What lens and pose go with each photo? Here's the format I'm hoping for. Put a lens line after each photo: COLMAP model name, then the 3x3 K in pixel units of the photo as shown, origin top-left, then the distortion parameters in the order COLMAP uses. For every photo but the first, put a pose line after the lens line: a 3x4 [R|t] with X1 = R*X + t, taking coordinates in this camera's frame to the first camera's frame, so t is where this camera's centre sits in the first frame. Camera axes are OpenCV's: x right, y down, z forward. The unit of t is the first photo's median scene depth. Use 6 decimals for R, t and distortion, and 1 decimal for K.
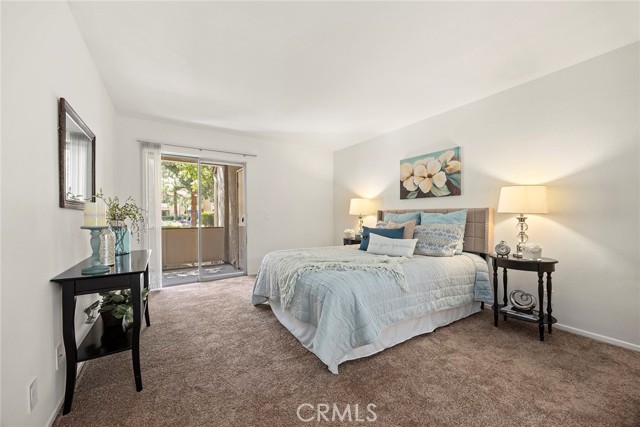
lens RADIAL K [[247.9, 0, 321.3], [0, 247.9, 215.8], [0, 0, 1]] dist [0.003096, -0.000035]
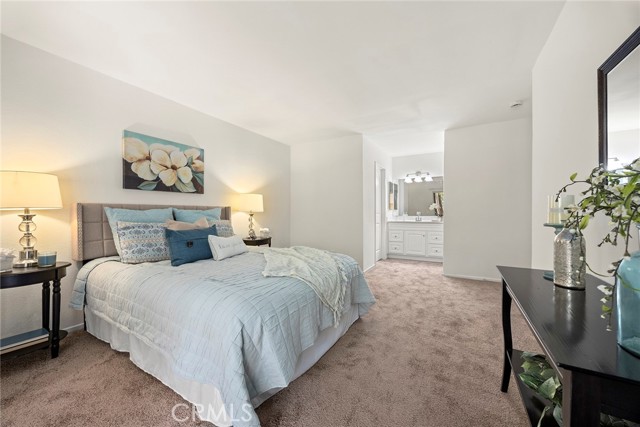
lens RADIAL K [[247.9, 0, 321.4], [0, 247.9, 211.0], [0, 0, 1]] dist [0.003096, -0.000035]
pose [[-0.459633, 0.006280, 0.888087, -0.589242], [0.000471, 0.999977, -0.006828, 0.000154], [-0.888109, -0.002719, -0.459626, 0.946144]]
